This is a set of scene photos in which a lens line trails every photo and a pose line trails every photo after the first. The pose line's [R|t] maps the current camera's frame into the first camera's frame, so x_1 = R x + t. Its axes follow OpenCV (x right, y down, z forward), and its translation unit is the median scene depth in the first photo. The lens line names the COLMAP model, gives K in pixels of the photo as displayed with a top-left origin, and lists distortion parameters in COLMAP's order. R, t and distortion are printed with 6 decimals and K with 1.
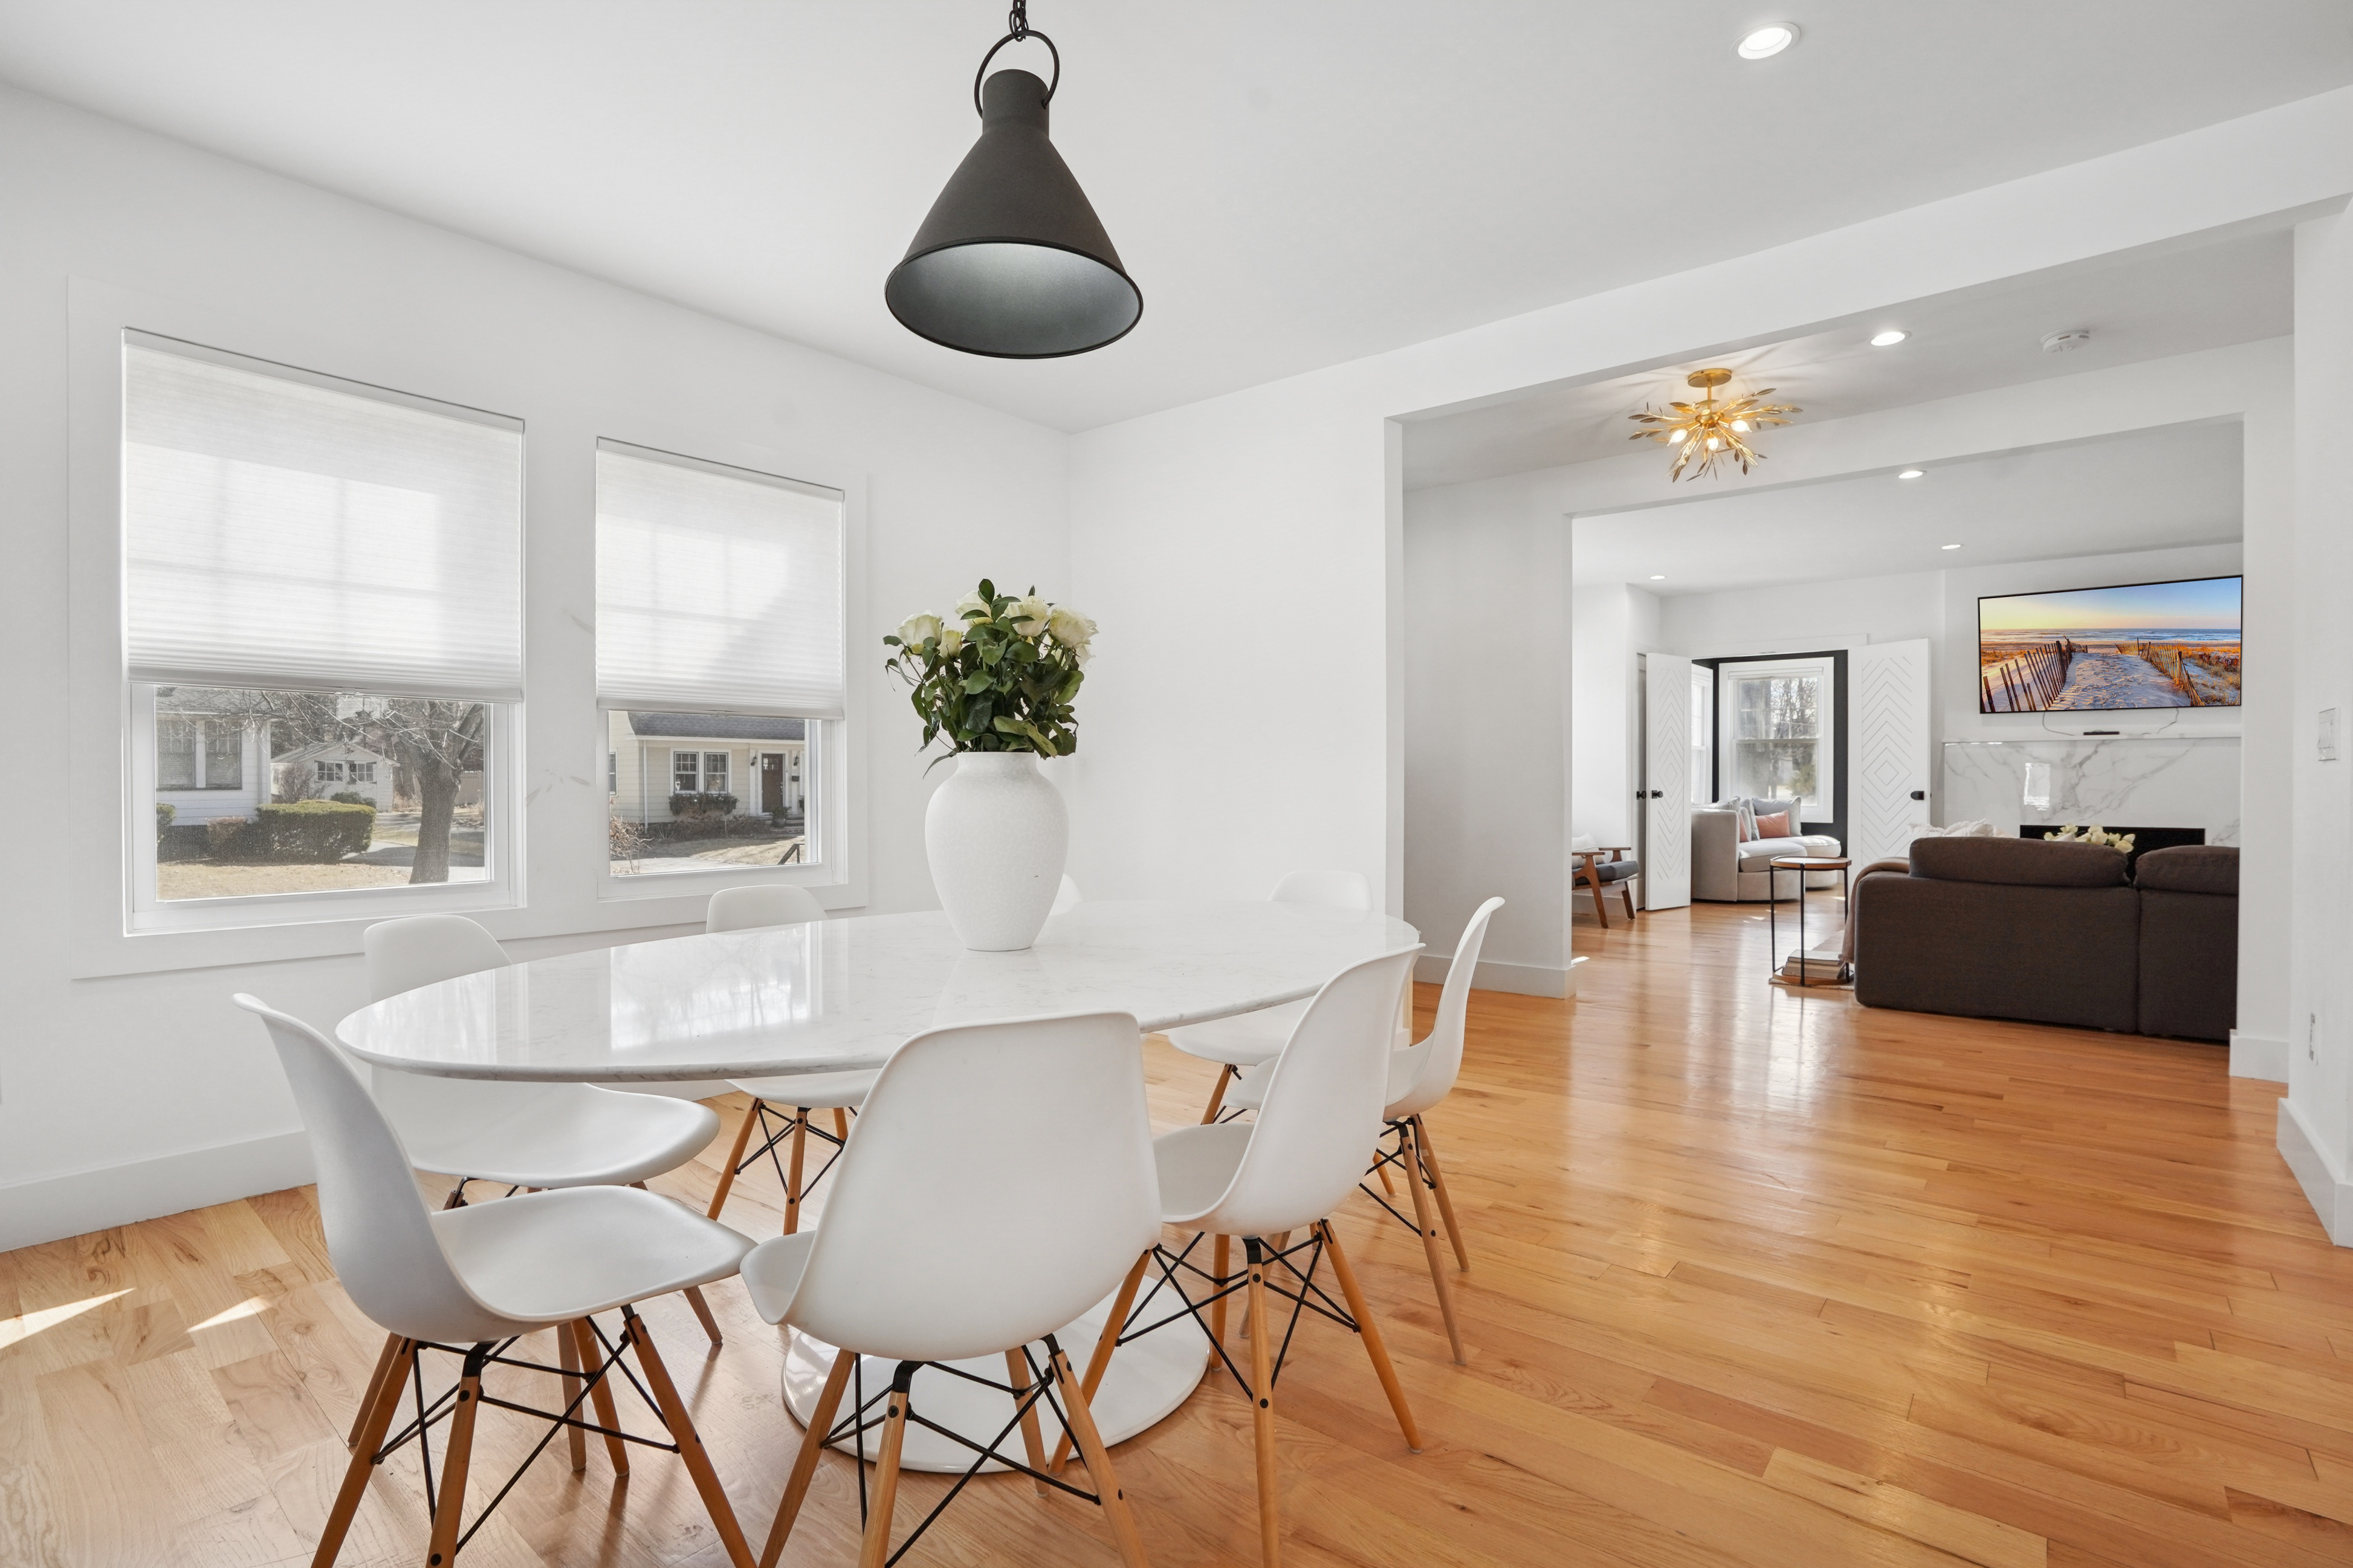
lens RADIAL K [[1088.2, 0, 1176.5], [0, 1088.2, 784.0], [0, 0, 1]] dist [-0.036525, -0.000059]
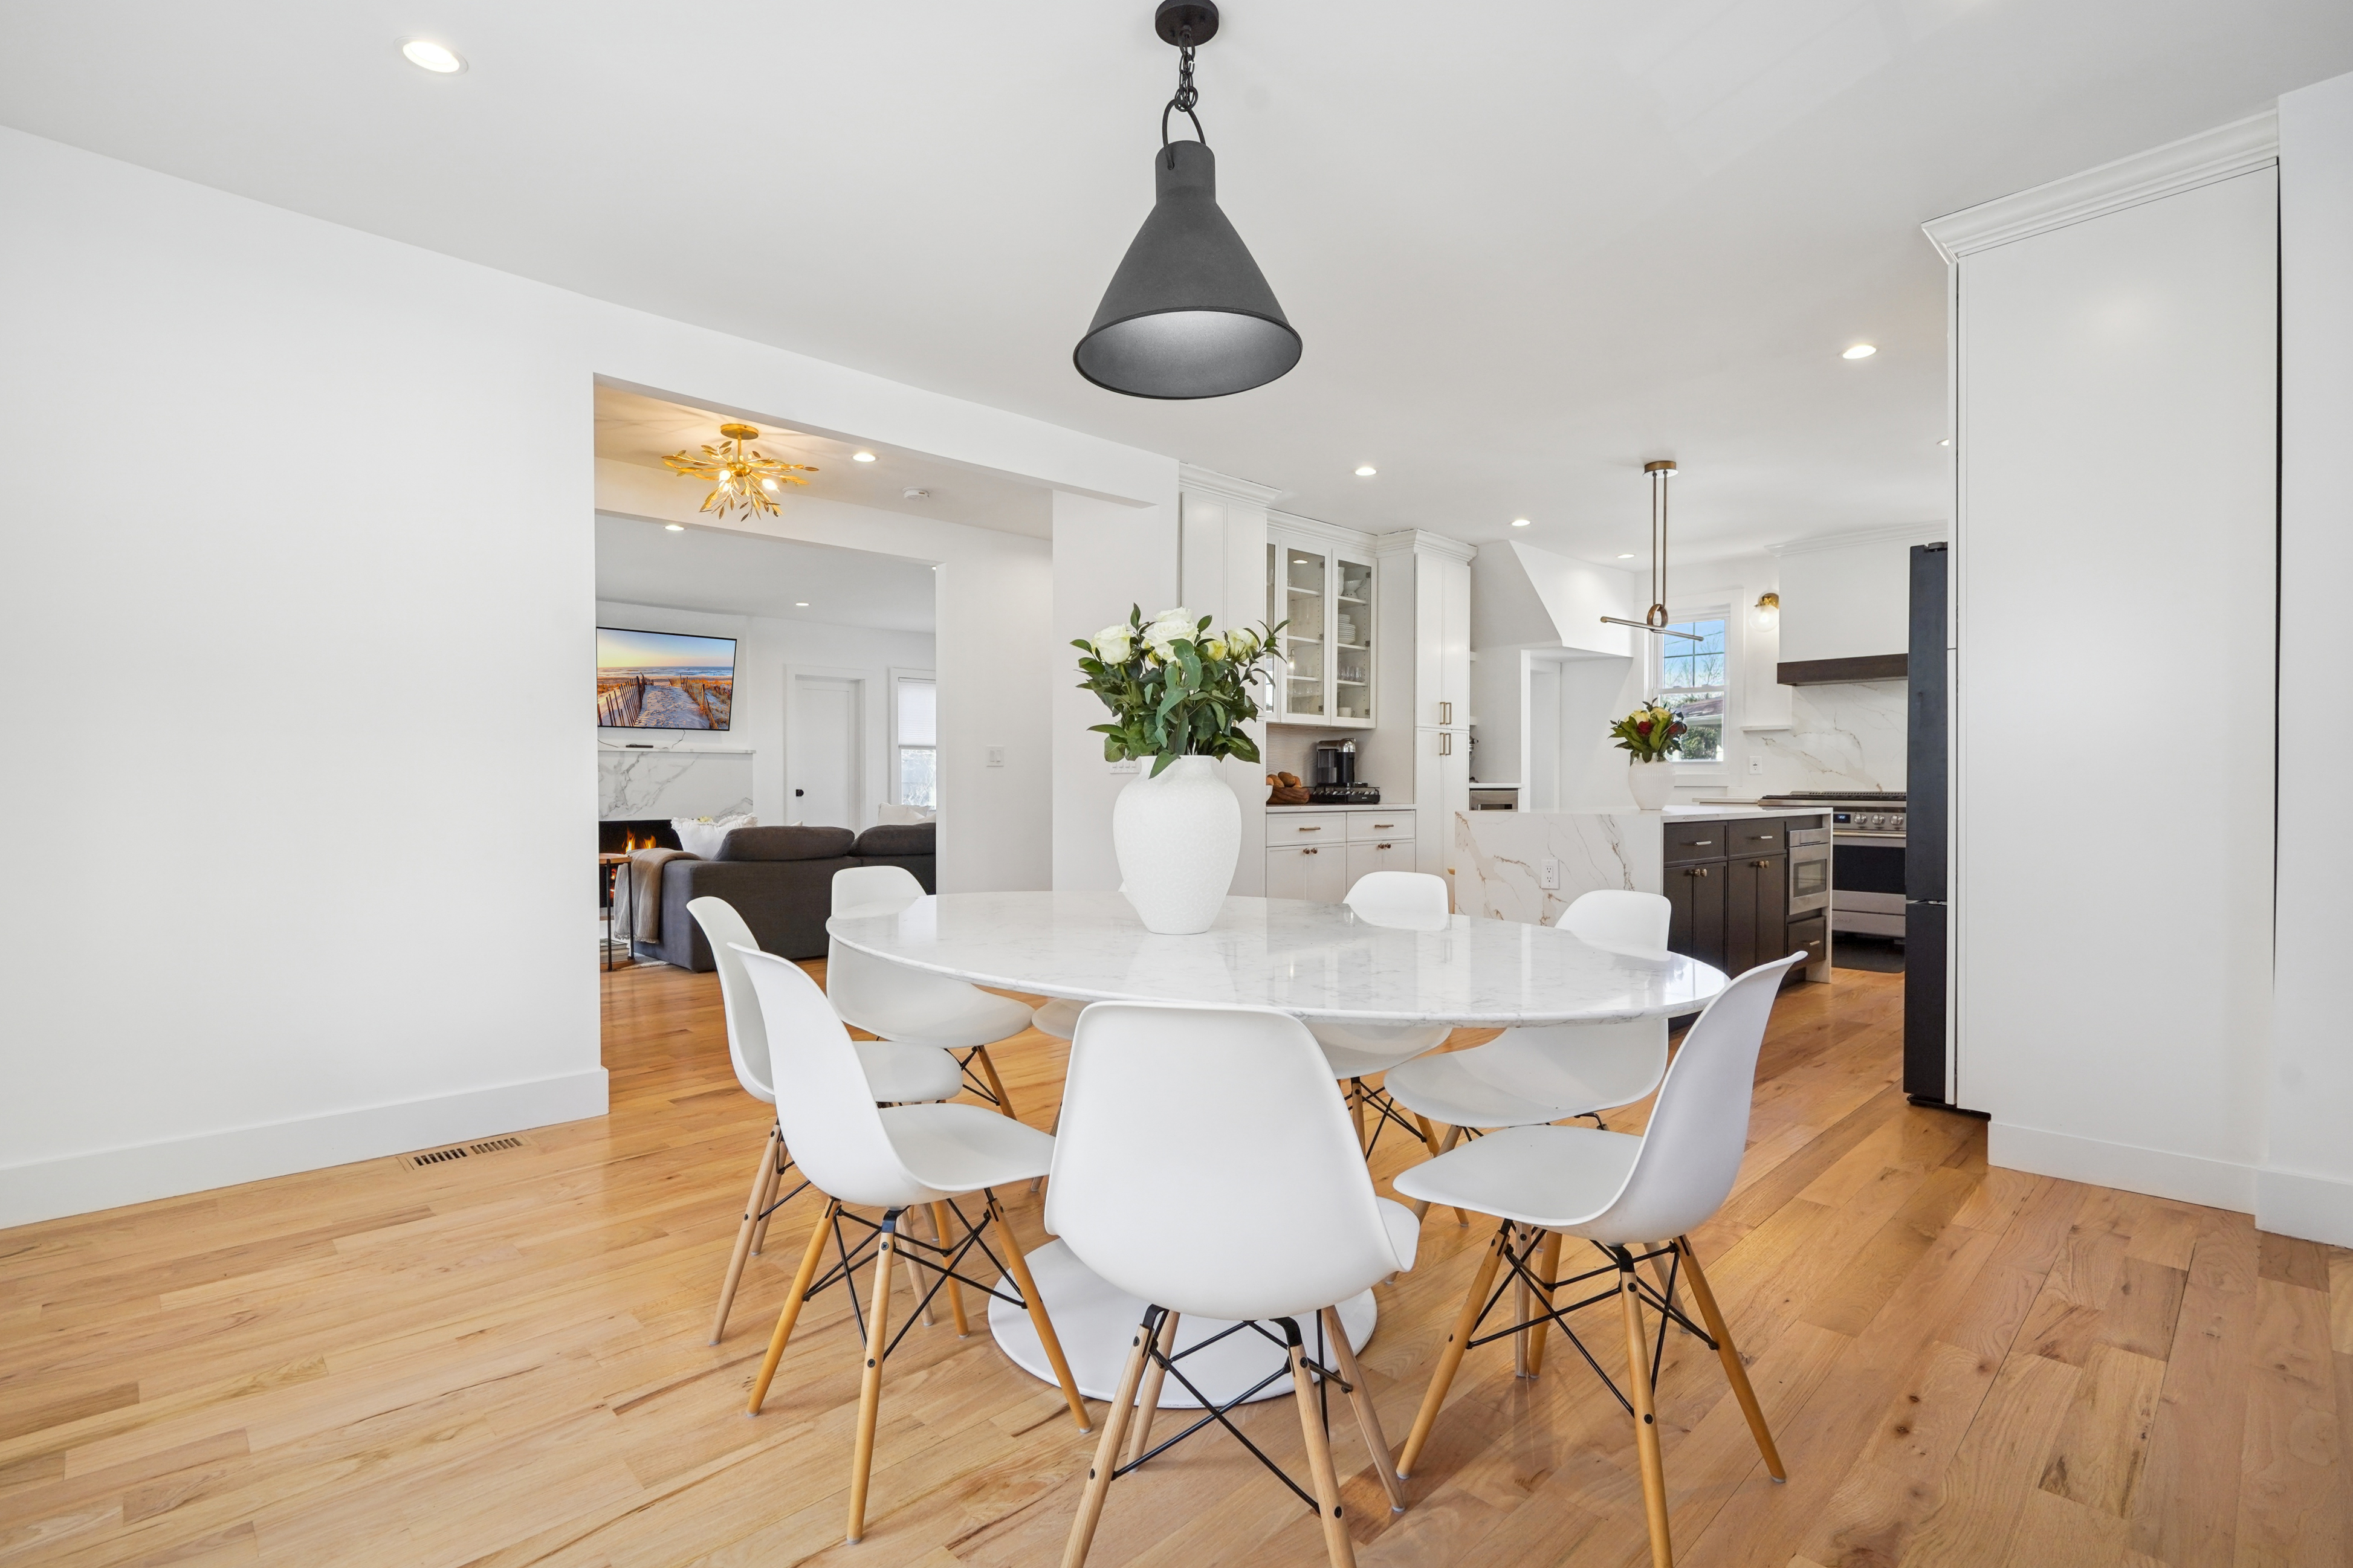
lens RADIAL K [[1088.2, 0, 1176.5], [0, 1088.2, 784.0], [0, 0, 1]] dist [-0.036525, -0.000059]
pose [[0.125277, 0.009007, 0.992081, -0.605304], [0.000094, 0.999959, -0.009090, 0.012446], [-0.992122, 0.001232, 0.125271, 0.392584]]
